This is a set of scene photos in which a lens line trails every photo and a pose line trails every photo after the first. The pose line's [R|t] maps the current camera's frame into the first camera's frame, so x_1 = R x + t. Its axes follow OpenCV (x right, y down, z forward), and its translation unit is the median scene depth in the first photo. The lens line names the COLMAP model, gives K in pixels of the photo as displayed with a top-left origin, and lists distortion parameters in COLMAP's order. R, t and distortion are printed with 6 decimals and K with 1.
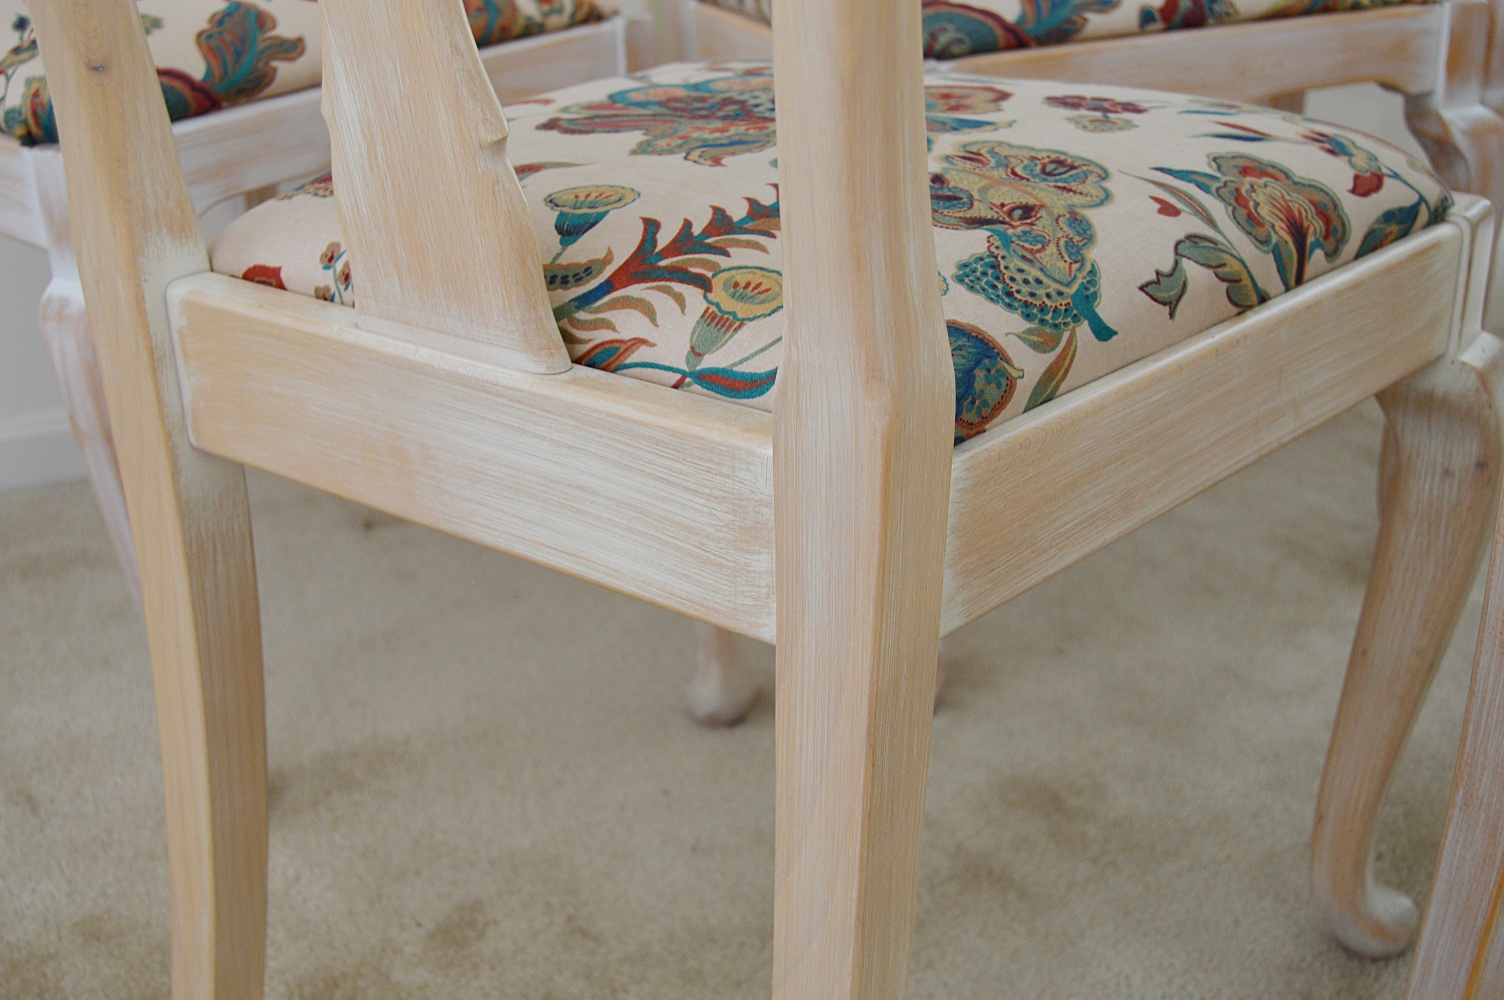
lens RADIAL K [[1880.8, 0, 748.0], [0, 1880.8, 501.9], [0, 0, 1]] dist [-0.041862, 0.000000]
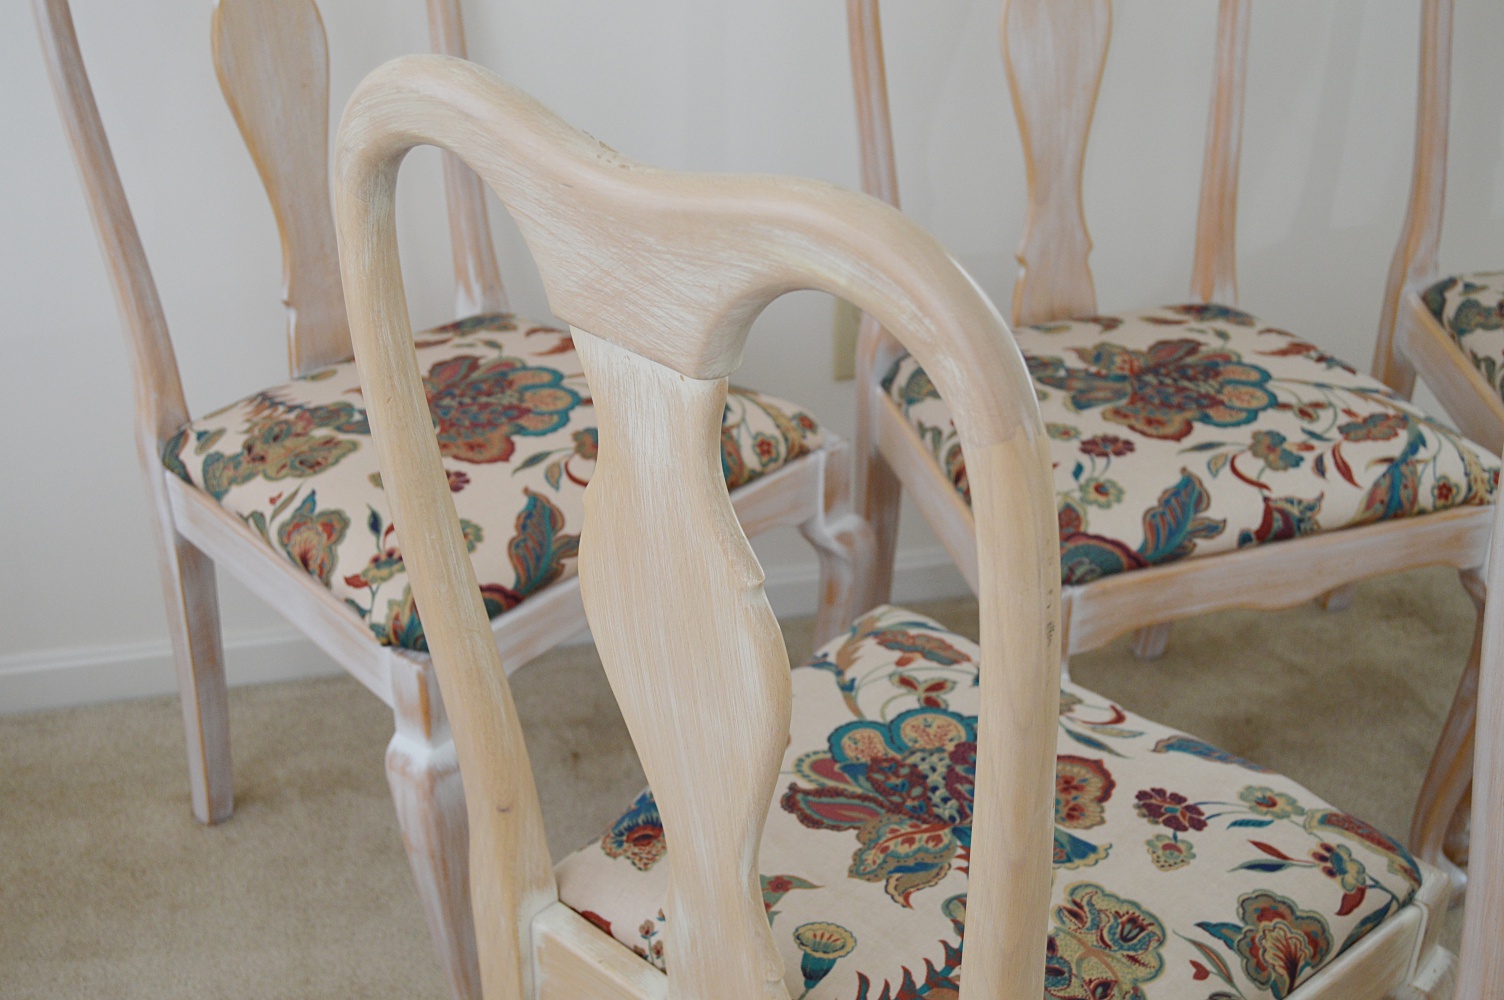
lens RADIAL K [[2012.4, 0, 751.8], [0, 2012.4, 498.7], [0, 0, 1]] dist [-0.036769, 0.000000]
pose [[0.995785, 0.078771, -0.046991, -0.081847], [-0.072967, 0.990737, 0.114526, -0.614427], [0.055577, -0.110614, 0.992308, -0.522574]]
